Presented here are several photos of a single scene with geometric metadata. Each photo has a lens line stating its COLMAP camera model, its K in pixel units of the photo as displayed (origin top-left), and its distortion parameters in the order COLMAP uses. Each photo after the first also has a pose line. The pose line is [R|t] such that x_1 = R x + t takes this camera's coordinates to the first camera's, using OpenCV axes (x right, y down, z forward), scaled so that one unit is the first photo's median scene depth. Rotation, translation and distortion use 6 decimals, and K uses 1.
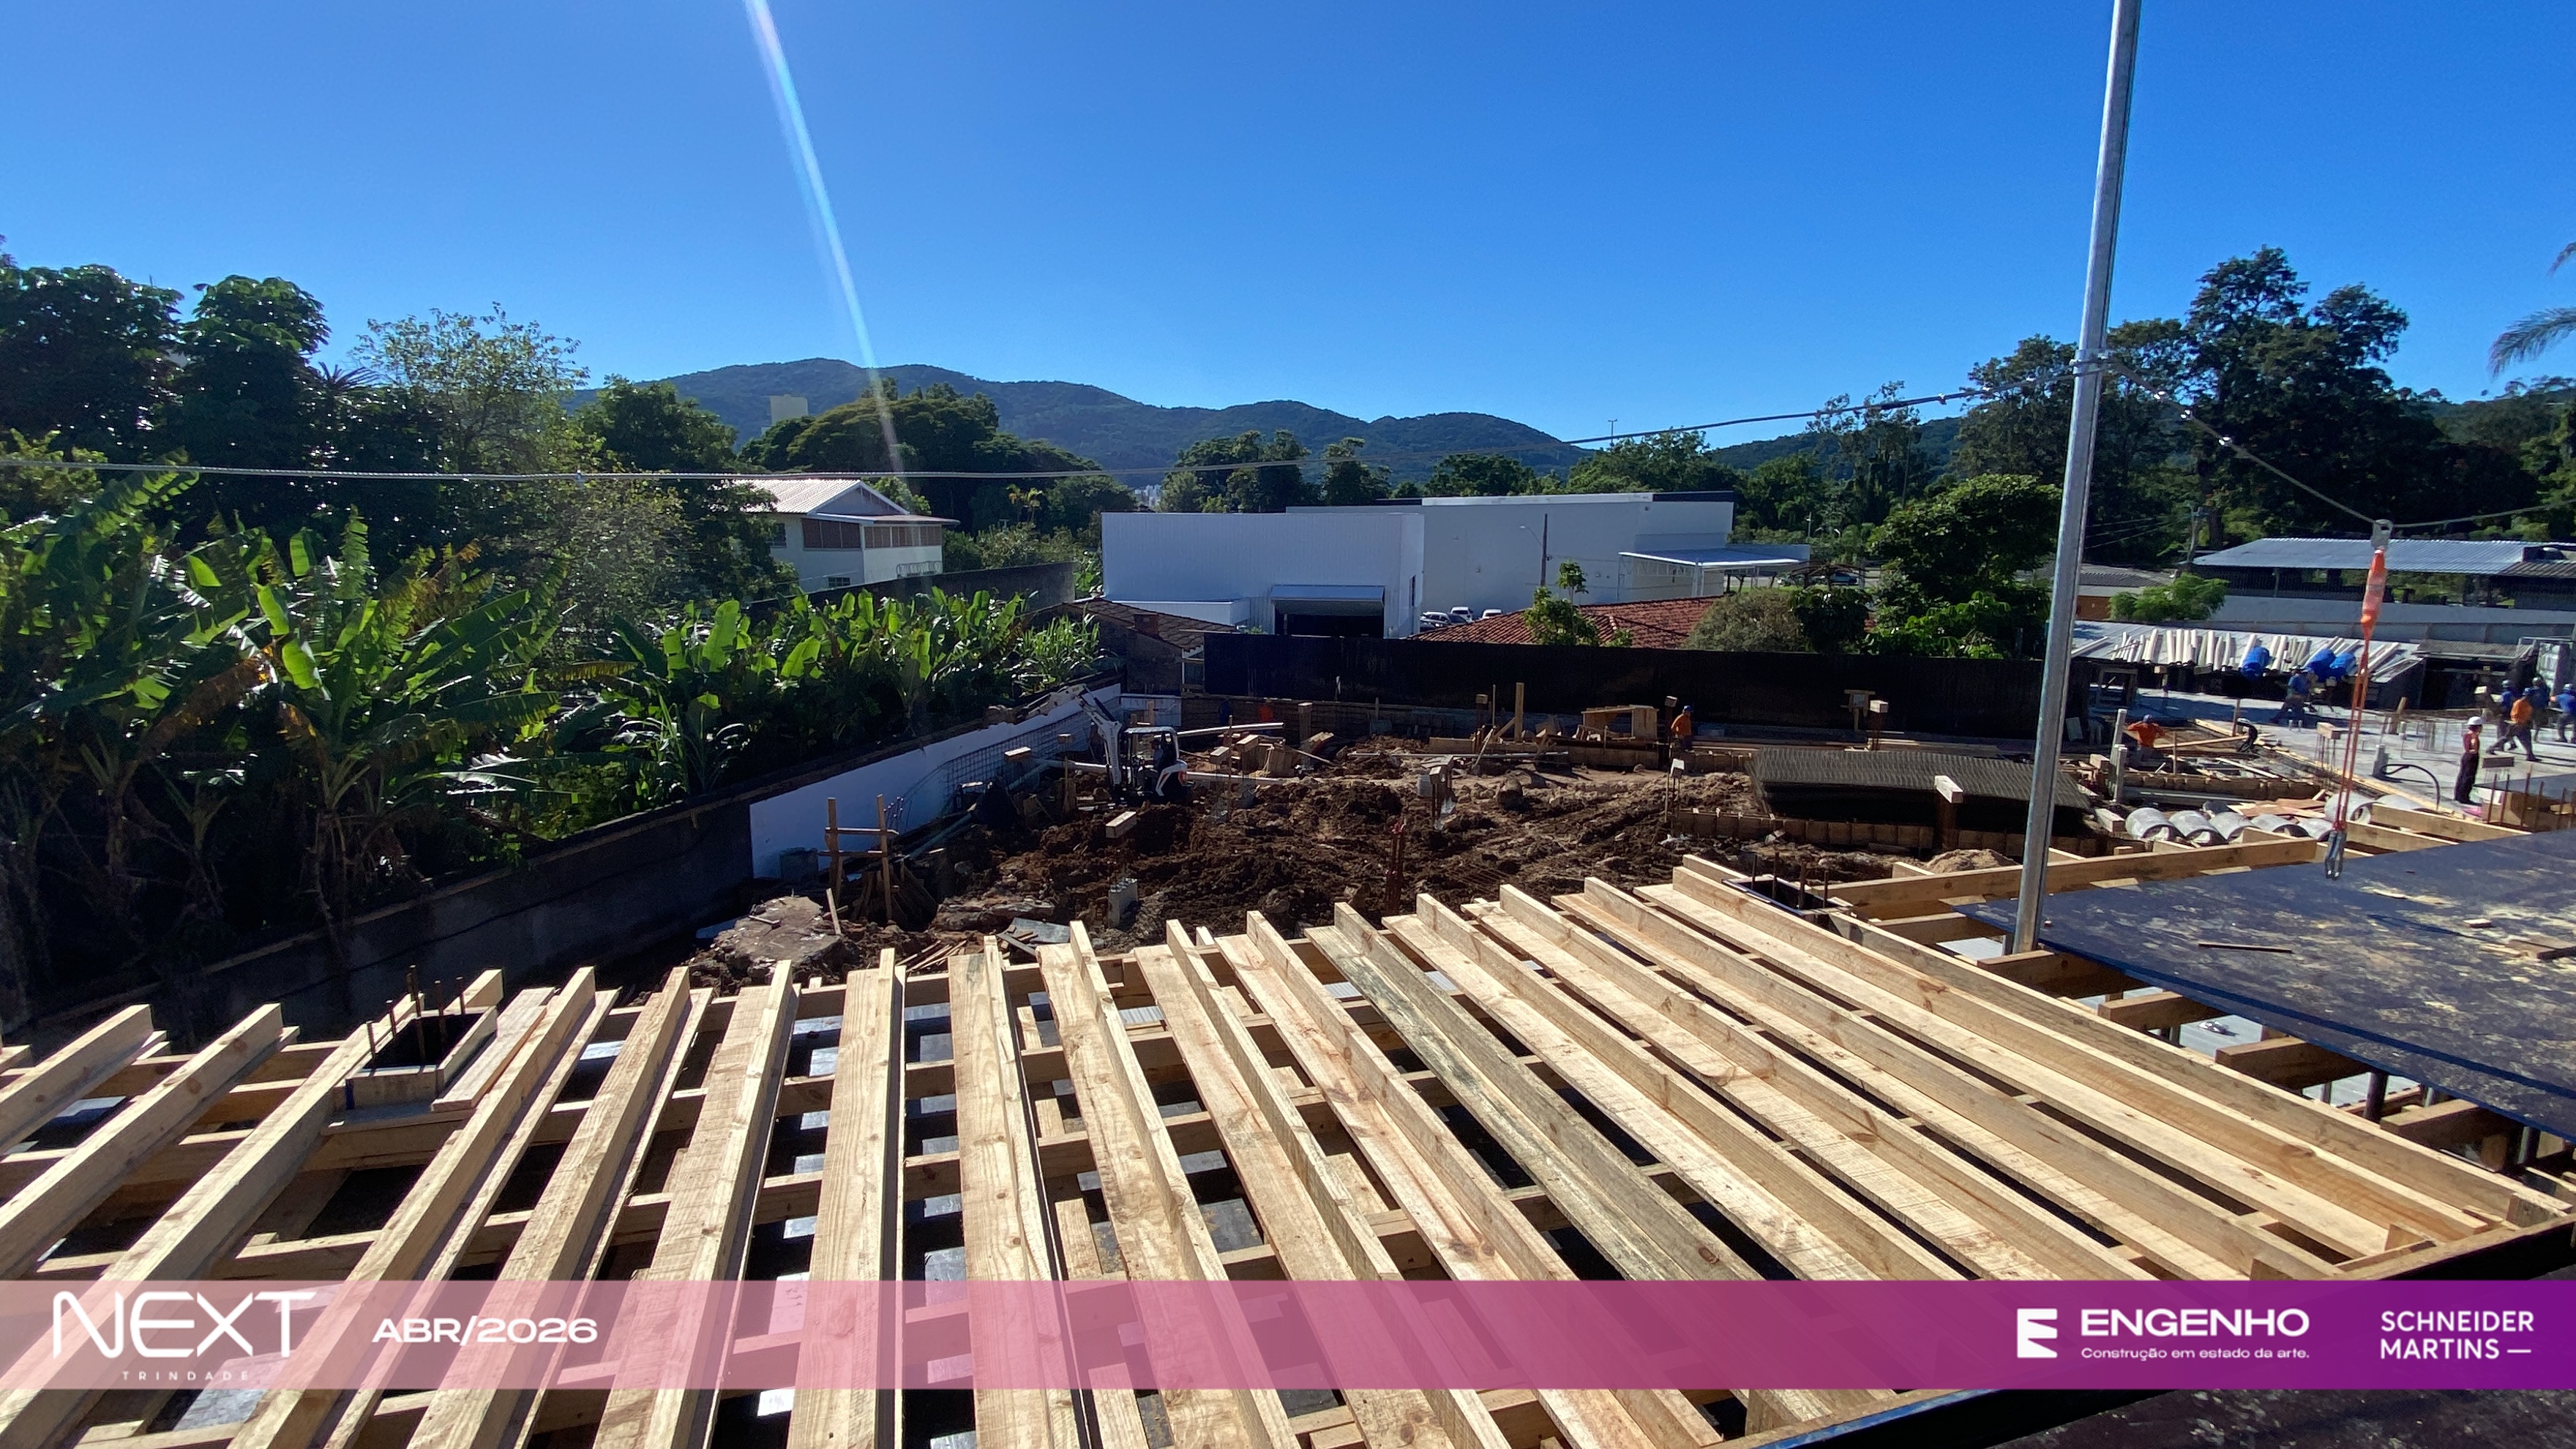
lens RADIAL K [[1181.4, 0, 1288.0], [0, 1181.4, 724.5], [0, 0, 1]] dist [0.000739, -0.012972]
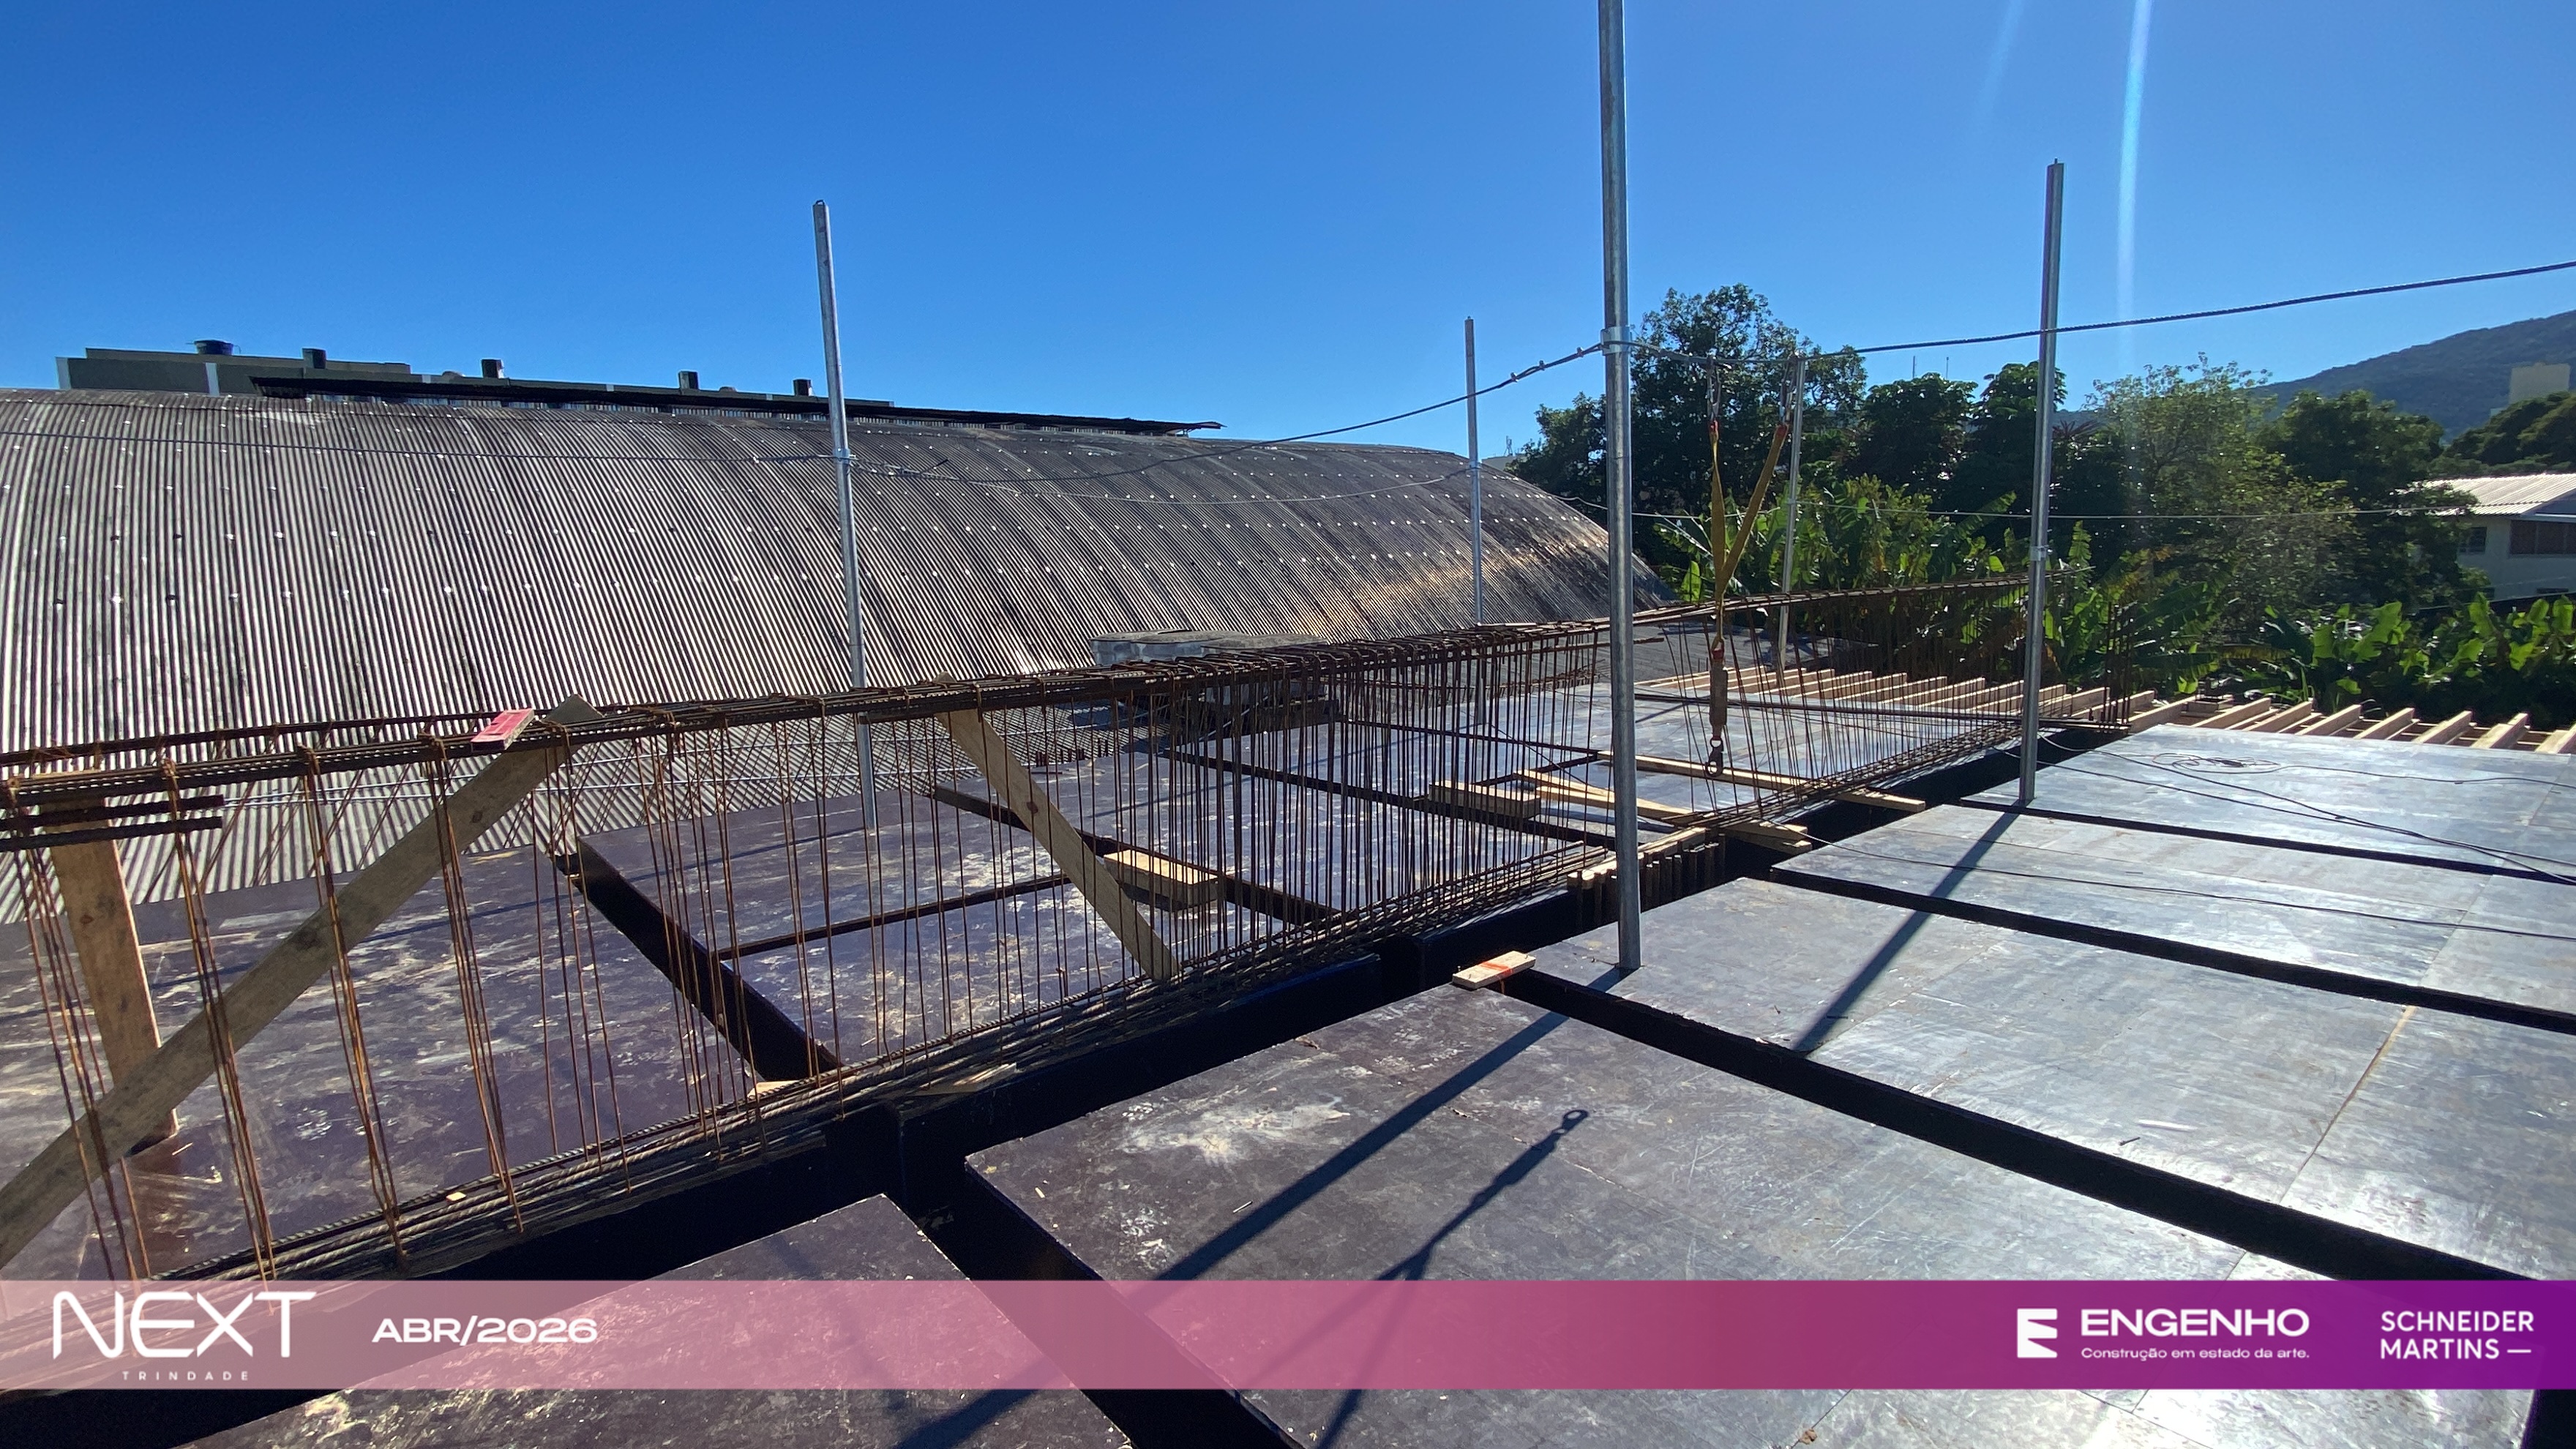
lens RADIAL K [[1181.4, 0, 1288.0], [0, 1181.4, 724.5], [0, 0, 1]] dist [0.000739, -0.012972]
pose [[0.360753, 0.115891, -0.925433, 0.131529], [-0.127330, 0.989079, 0.074225, 0.045045], [0.923929, 0.091058, 0.371569, -0.249797]]
